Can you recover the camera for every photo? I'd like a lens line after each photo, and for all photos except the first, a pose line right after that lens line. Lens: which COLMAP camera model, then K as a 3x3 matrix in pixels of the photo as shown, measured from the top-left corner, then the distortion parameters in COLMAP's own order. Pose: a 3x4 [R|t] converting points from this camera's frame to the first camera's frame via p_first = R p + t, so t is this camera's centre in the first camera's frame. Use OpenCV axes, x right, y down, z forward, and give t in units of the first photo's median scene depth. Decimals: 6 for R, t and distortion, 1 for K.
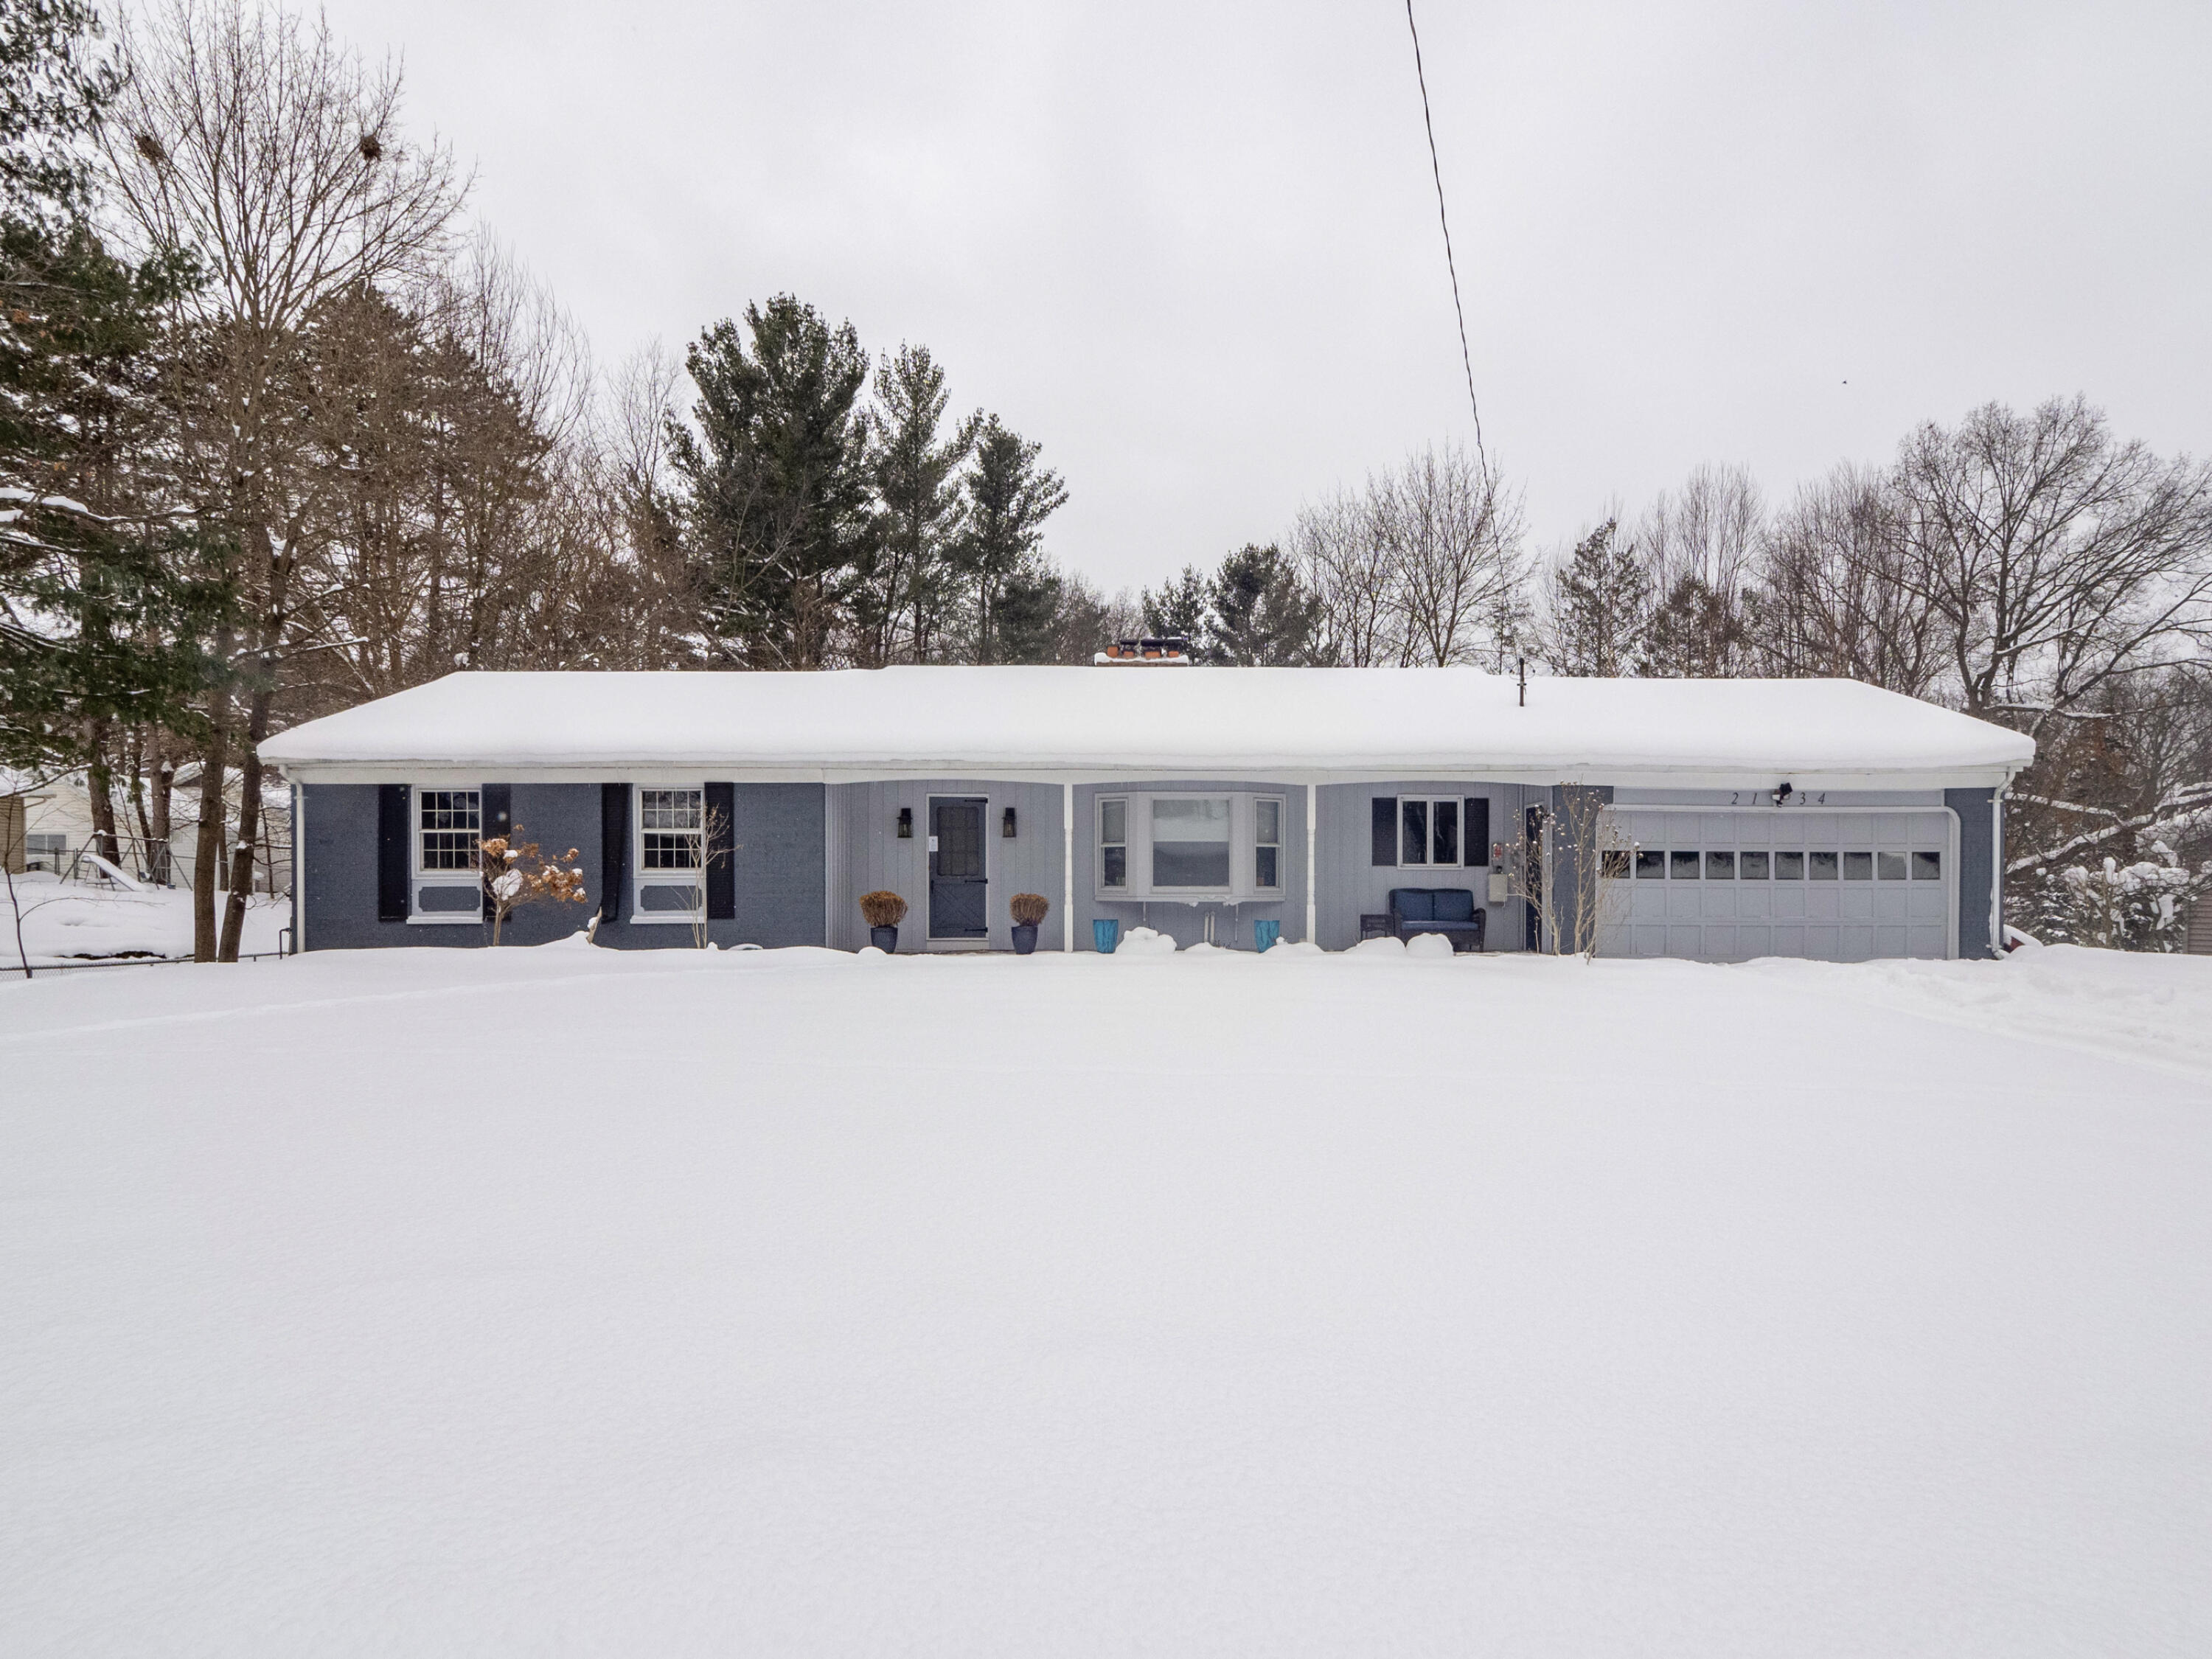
lens RADIAL K [[1038.0, 0, 1106.0], [0, 1038.0, 829.5], [0, 0, 1]] dist [0.001440, 0.000002]
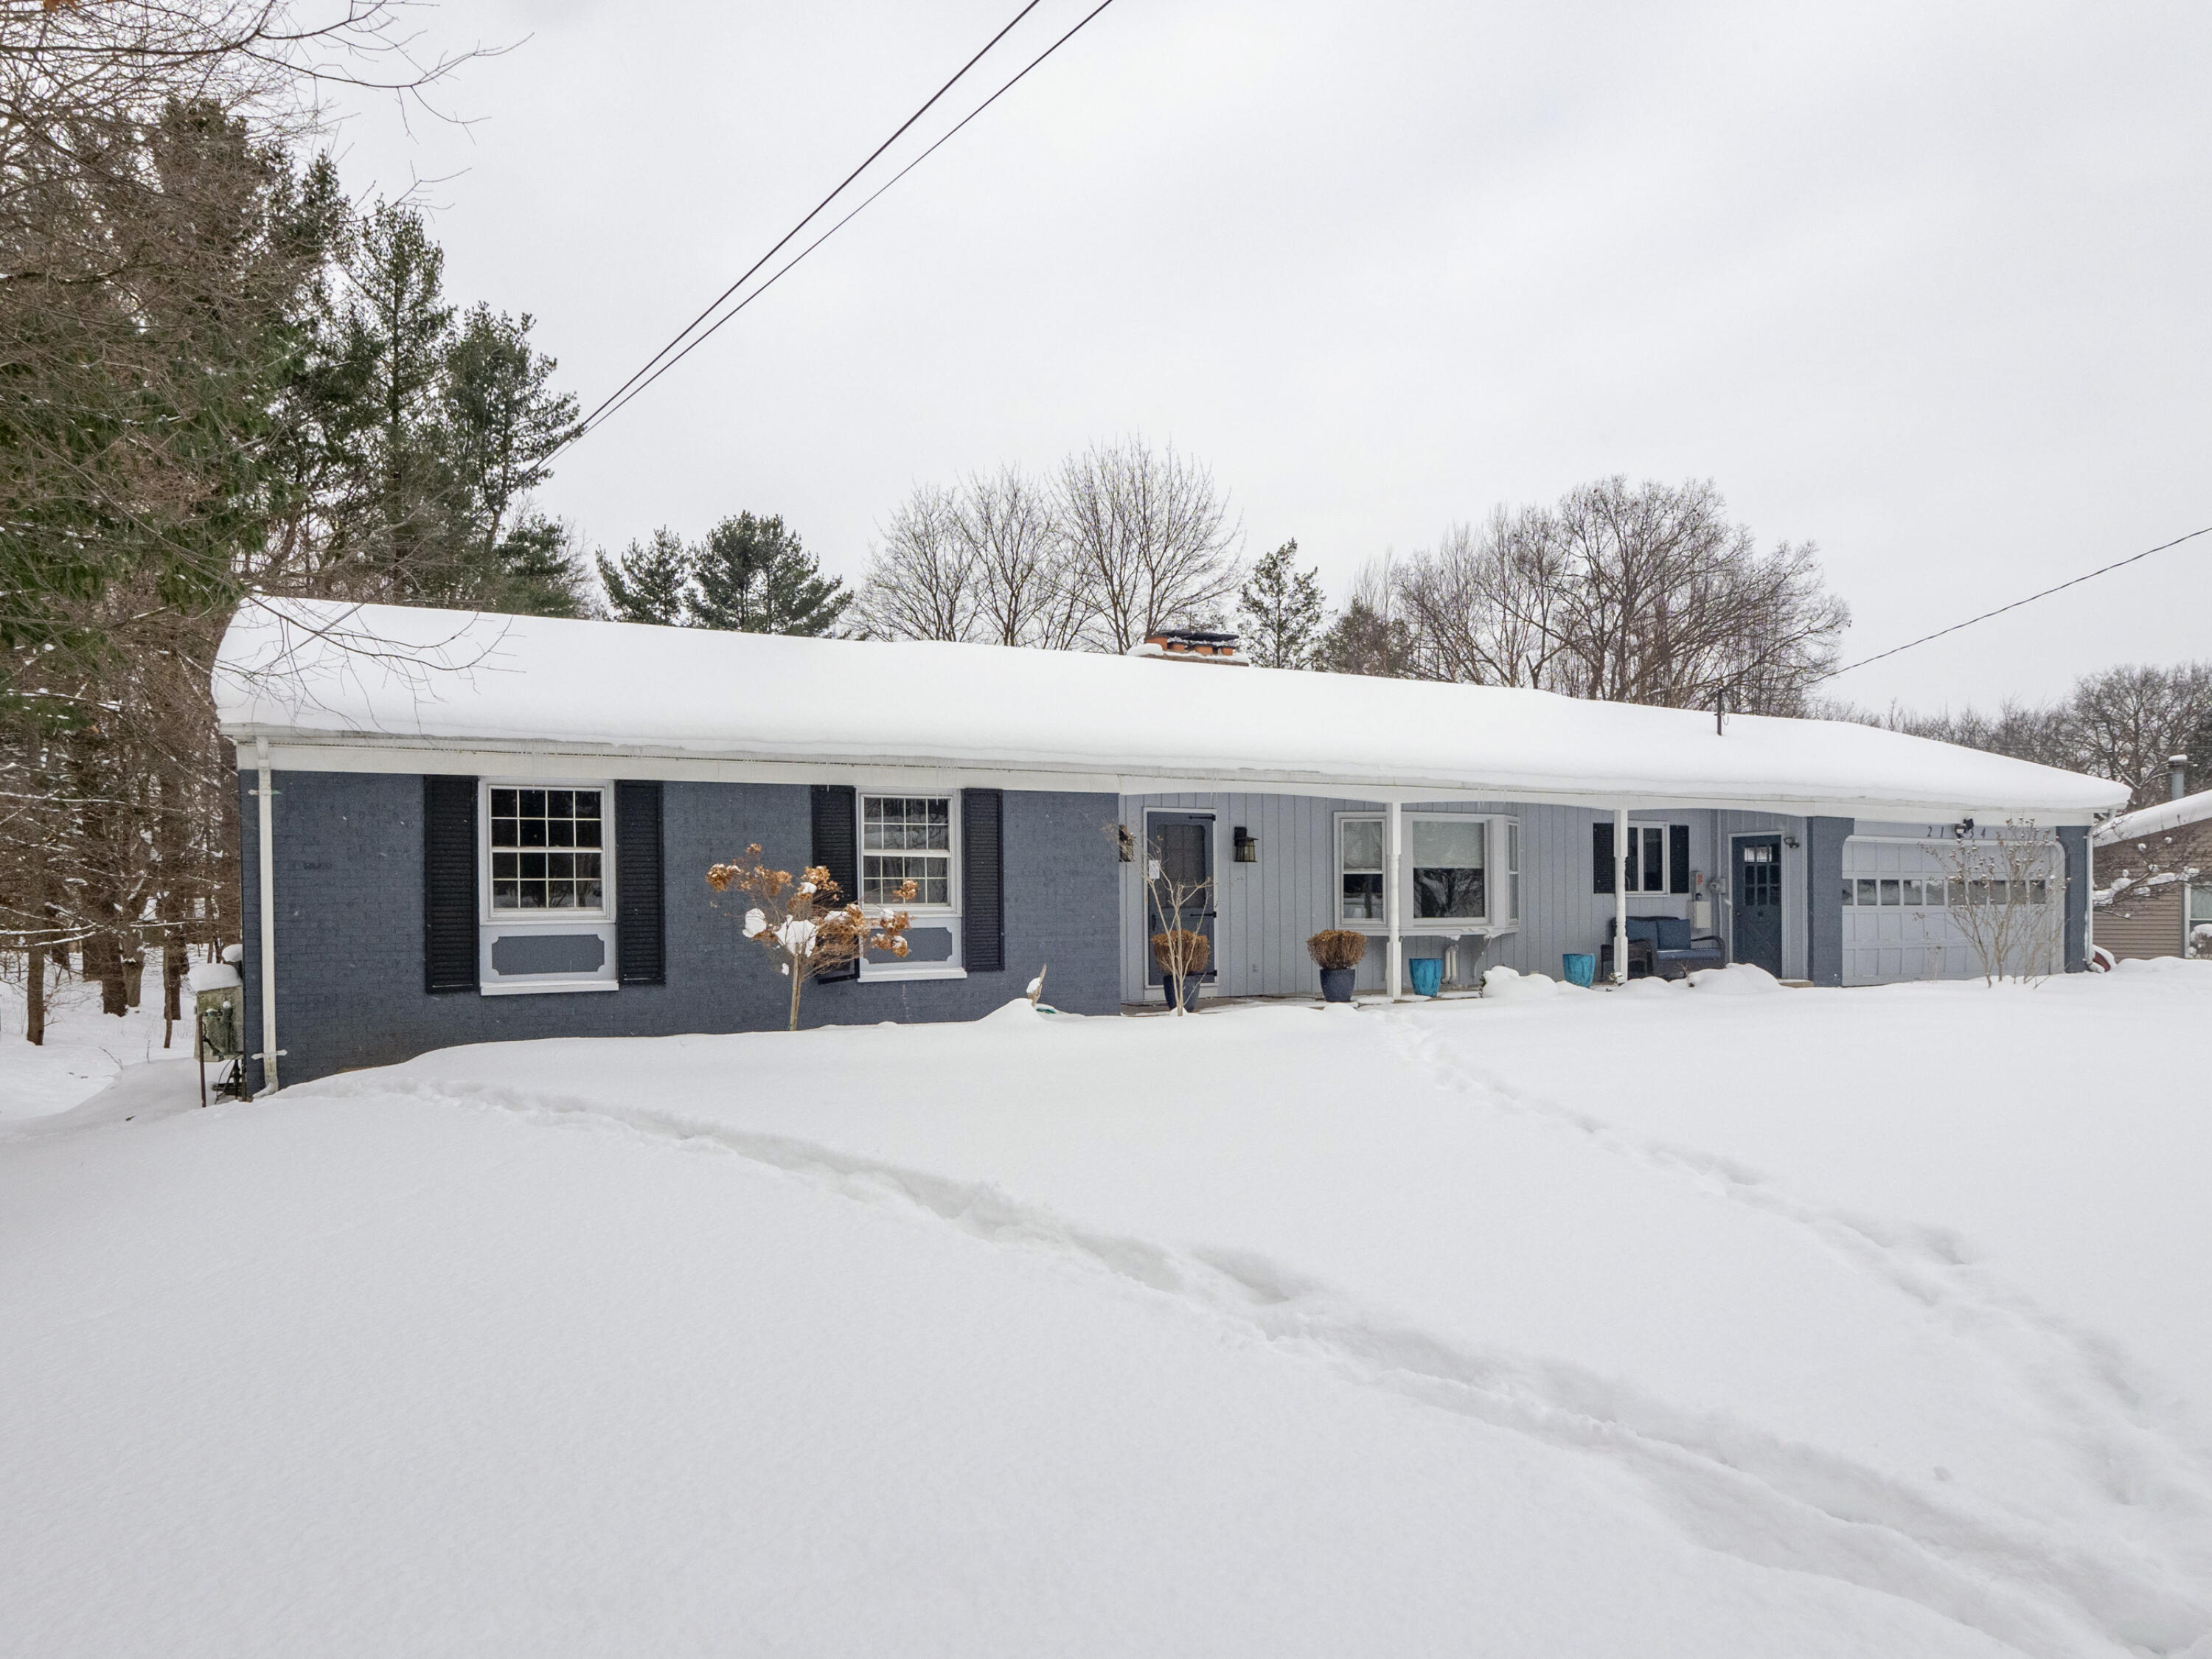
lens RADIAL K [[1153.1, 0, 1106.0], [0, 1153.1, 829.5], [0, 0, 1]] dist [0.003764, 0.000249]
pose [[0.919629, 0.015197, 0.392494, -0.590733], [-0.011599, 0.999866, -0.011536, -0.007027], [-0.392617, 0.006056, 0.919682, 0.195210]]
